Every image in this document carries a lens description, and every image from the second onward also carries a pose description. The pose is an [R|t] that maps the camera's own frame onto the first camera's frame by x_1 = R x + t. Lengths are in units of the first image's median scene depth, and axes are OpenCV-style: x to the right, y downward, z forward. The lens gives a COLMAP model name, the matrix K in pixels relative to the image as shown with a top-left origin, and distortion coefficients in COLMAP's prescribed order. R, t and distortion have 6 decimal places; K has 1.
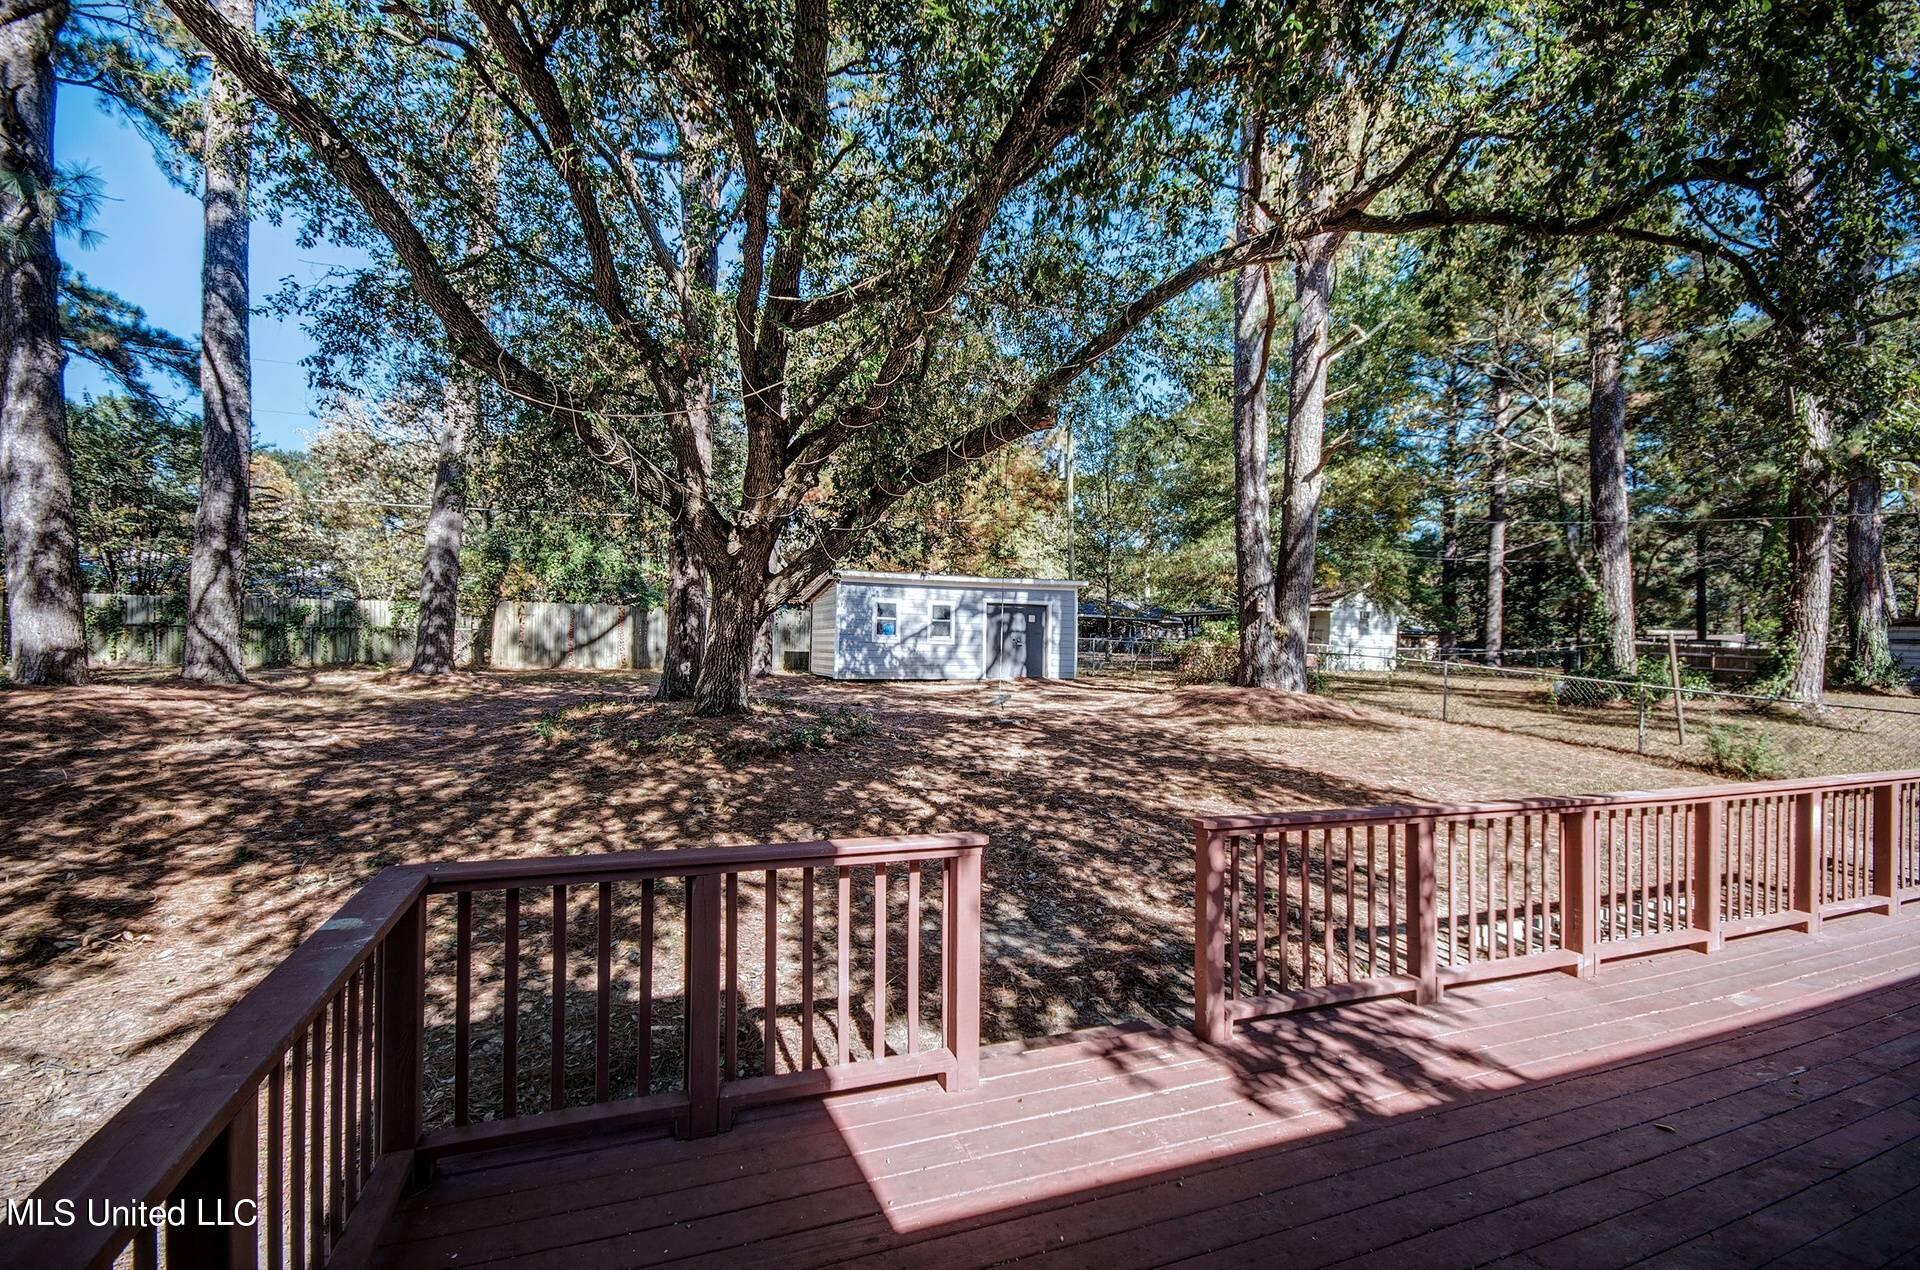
lens RADIAL K [[849.1, 0, 942.8], [0, 849.1, 638.5], [0, 0, 1]] dist [0.008031, -0.000304]
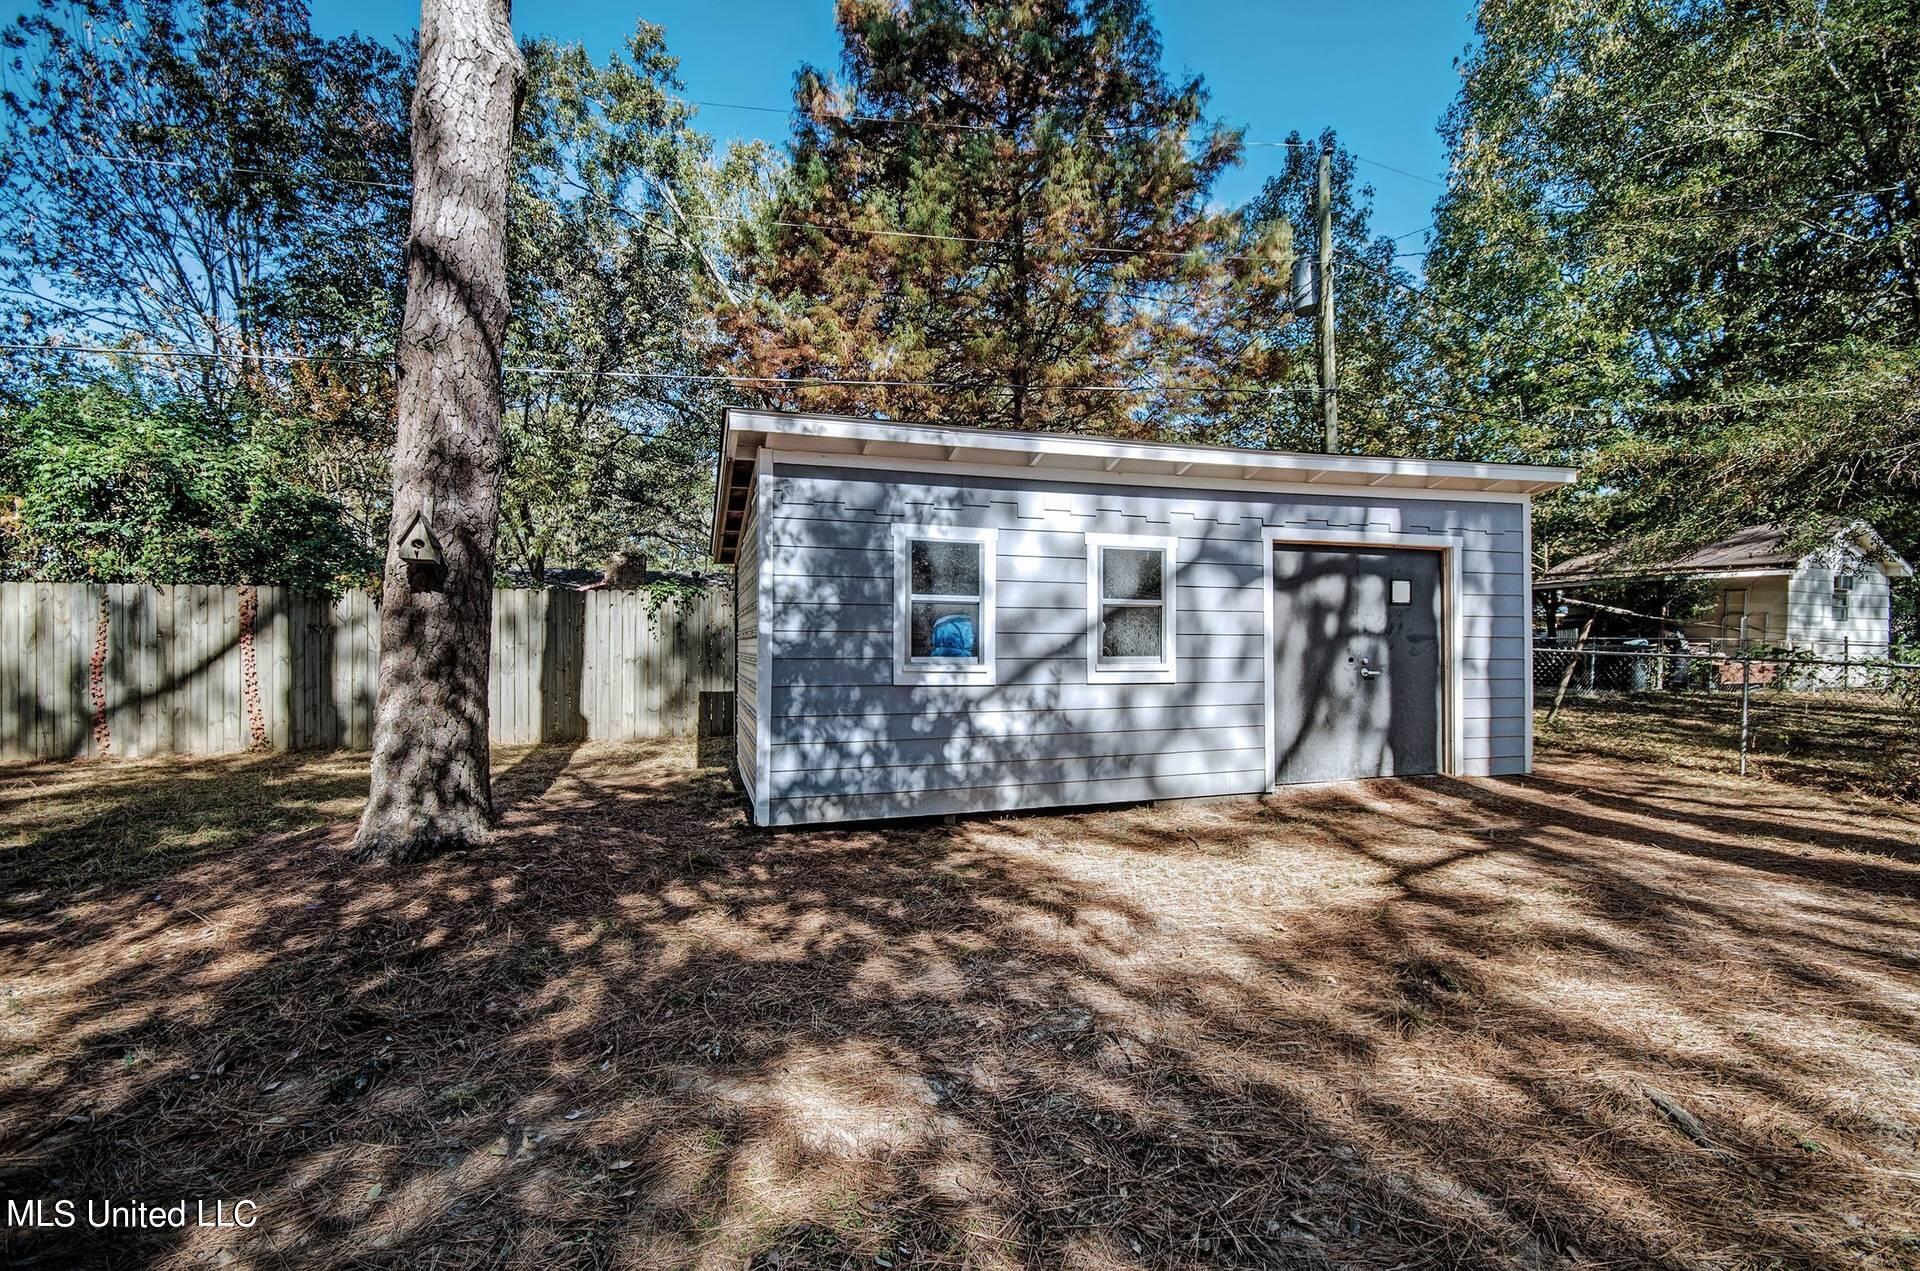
lens RADIAL K [[849.1, 0, 942.8], [0, 849.1, 639.0], [0, 0, 1]] dist [0.008031, -0.000304]
pose [[0.997878, -0.022165, -0.061215, -0.049415], [0.022364, 0.999747, 0.002569, -0.010807], [0.061142, -0.003933, 0.998121, 0.683371]]
